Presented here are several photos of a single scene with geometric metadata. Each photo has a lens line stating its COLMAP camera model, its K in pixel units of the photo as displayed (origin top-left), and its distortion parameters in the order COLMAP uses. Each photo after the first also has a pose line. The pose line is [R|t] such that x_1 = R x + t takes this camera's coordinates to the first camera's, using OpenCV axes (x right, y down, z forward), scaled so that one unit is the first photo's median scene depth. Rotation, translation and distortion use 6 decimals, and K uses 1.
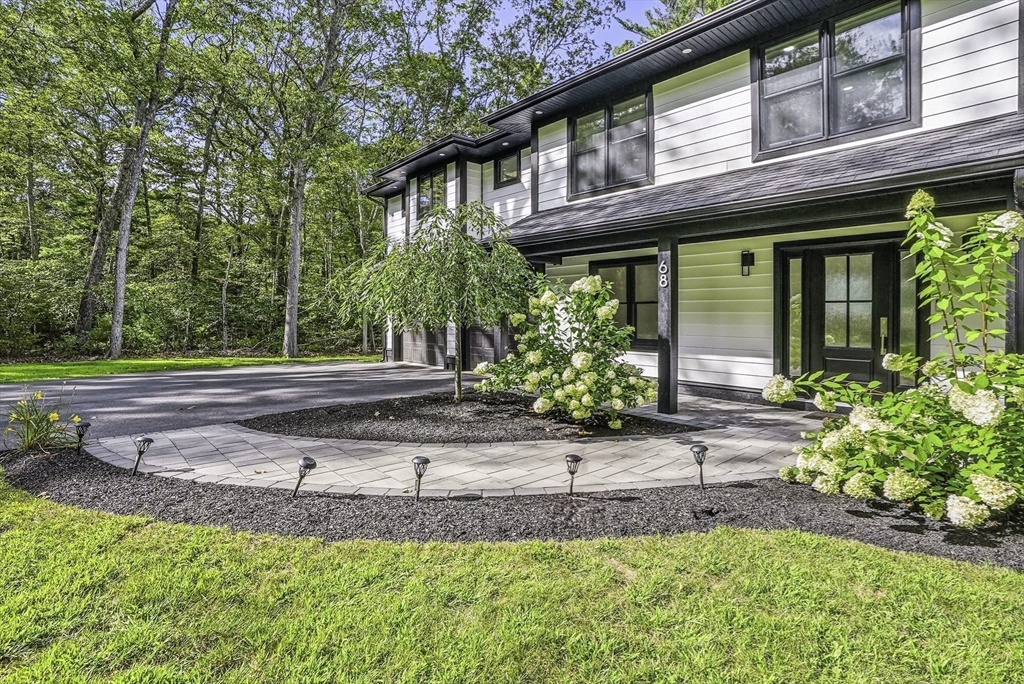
lens RADIAL K [[506.3, 0, 518.4], [0, 506.3, 311.1], [0, 0, 1]] dist [-0.020531, 0.000862]
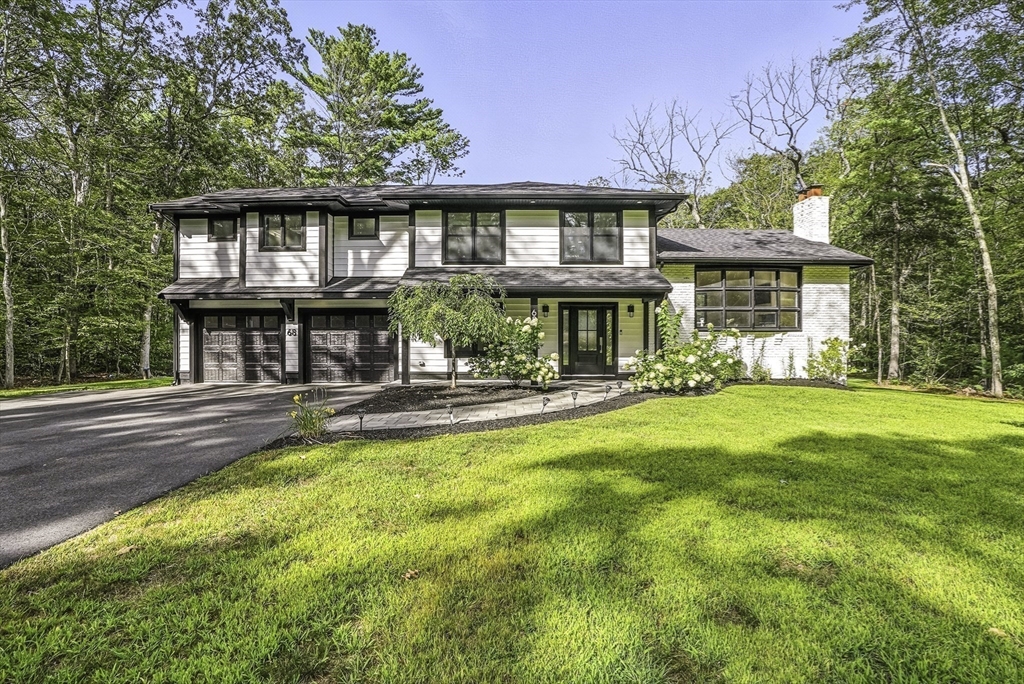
lens RADIAL K [[488.1, 0, 509.2], [0, 488.1, 335.7], [0, 0, 1]] dist [-0.074866, 0.027645]
pose [[0.668434, -0.001045, 0.743771, -1.200118], [-0.004525, 0.999975, 0.005472, -0.006106], [-0.743758, -0.007023, 0.668412, -0.214231]]
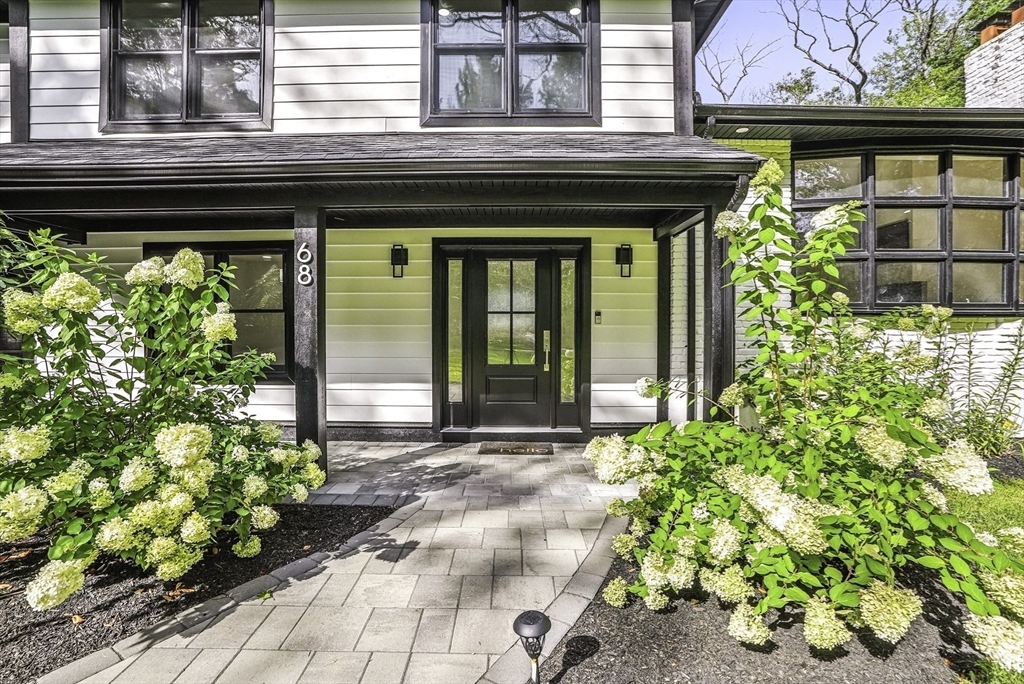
lens RADIAL K [[488.1, 0, 509.2], [0, 488.1, 335.7], [0, 0, 1]] dist [-0.074866, 0.027645]
pose [[0.667968, -0.016209, 0.744013, 0.013919], [-0.005231, 0.999636, 0.026474, -0.001895], [-0.744171, -0.021575, 0.667640, 0.415611]]
